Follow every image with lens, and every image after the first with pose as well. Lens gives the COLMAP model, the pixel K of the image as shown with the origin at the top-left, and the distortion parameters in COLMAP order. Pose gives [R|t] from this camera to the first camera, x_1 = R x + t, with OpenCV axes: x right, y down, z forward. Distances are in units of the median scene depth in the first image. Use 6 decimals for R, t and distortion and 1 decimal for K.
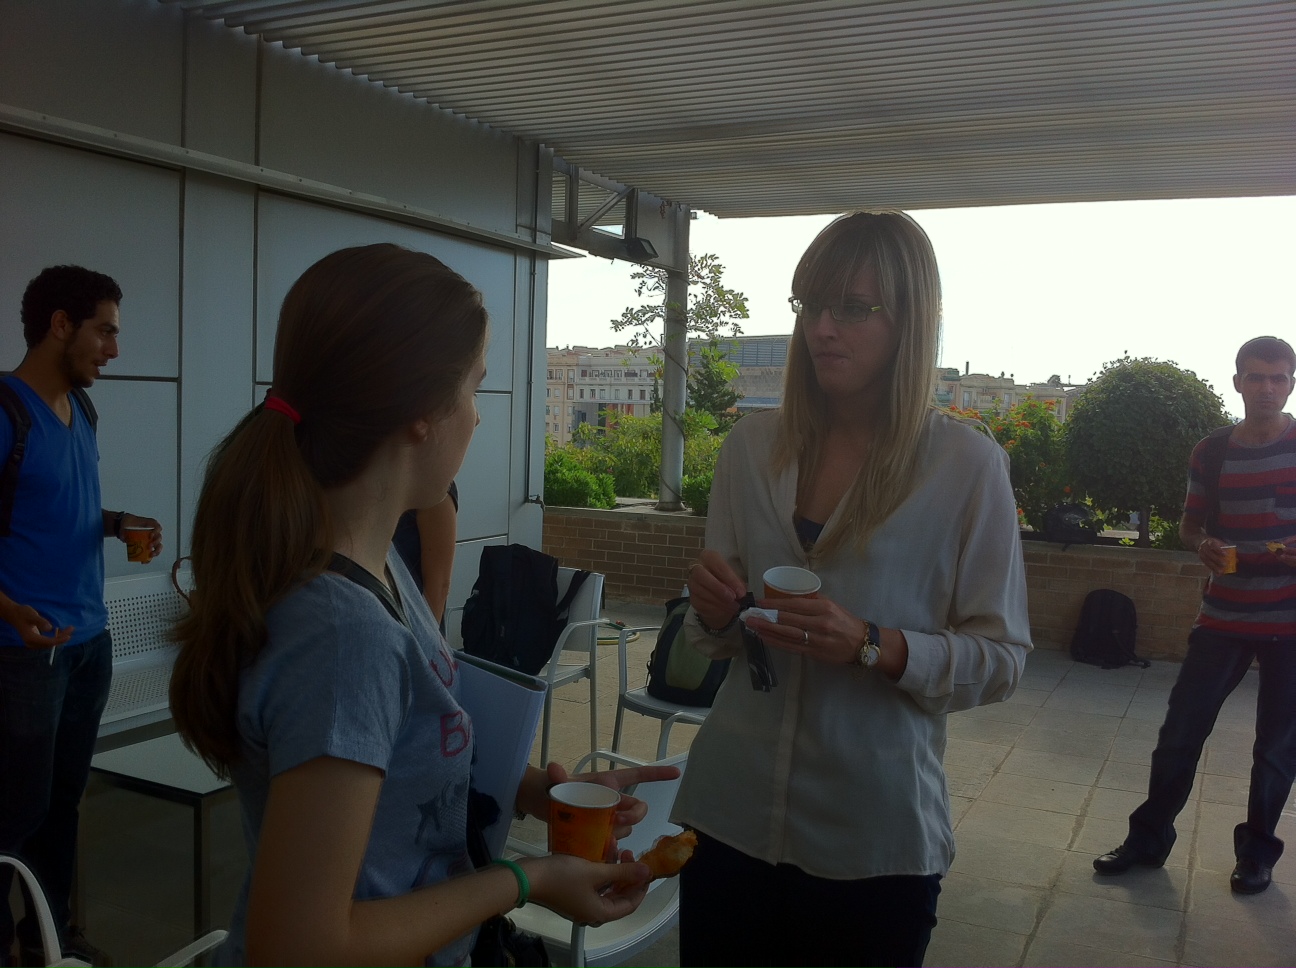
lens RADIAL K [[1293.4, 0, 648.0], [0, 1293.4, 484.0], [0, 0, 1]] dist [-0.045975, -0.004633]
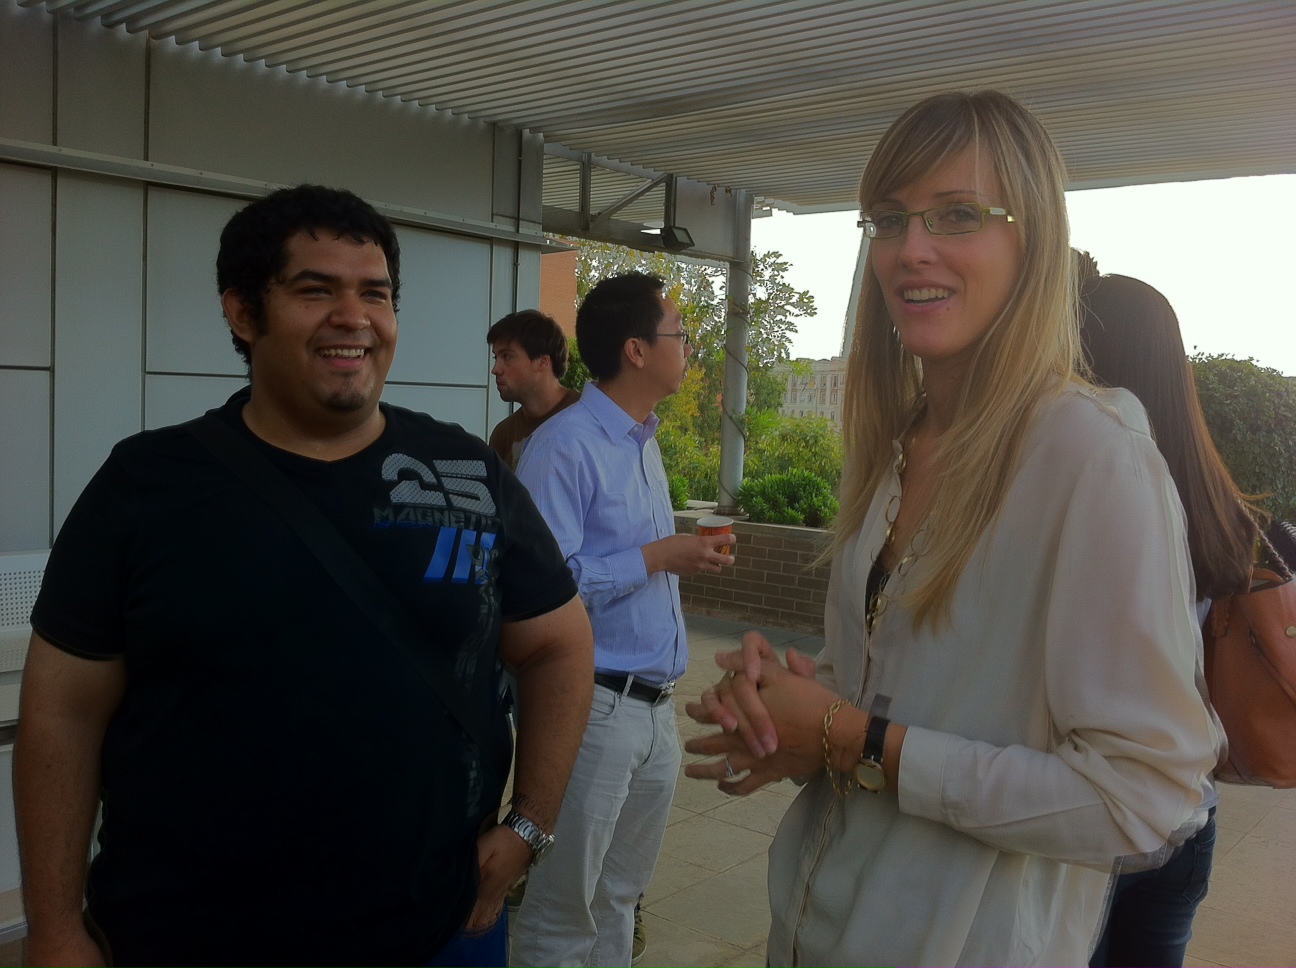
lens RADIAL K [[1293.4, 0, 648.0], [0, 1293.4, 484.0], [0, 0, 1]] dist [-0.045975, -0.004633]
pose [[0.960991, 0.030757, -0.274863, 0.279201], [-0.031225, 0.999509, 0.002671, -0.004094], [0.274810, 0.006015, 0.961480, 0.098449]]
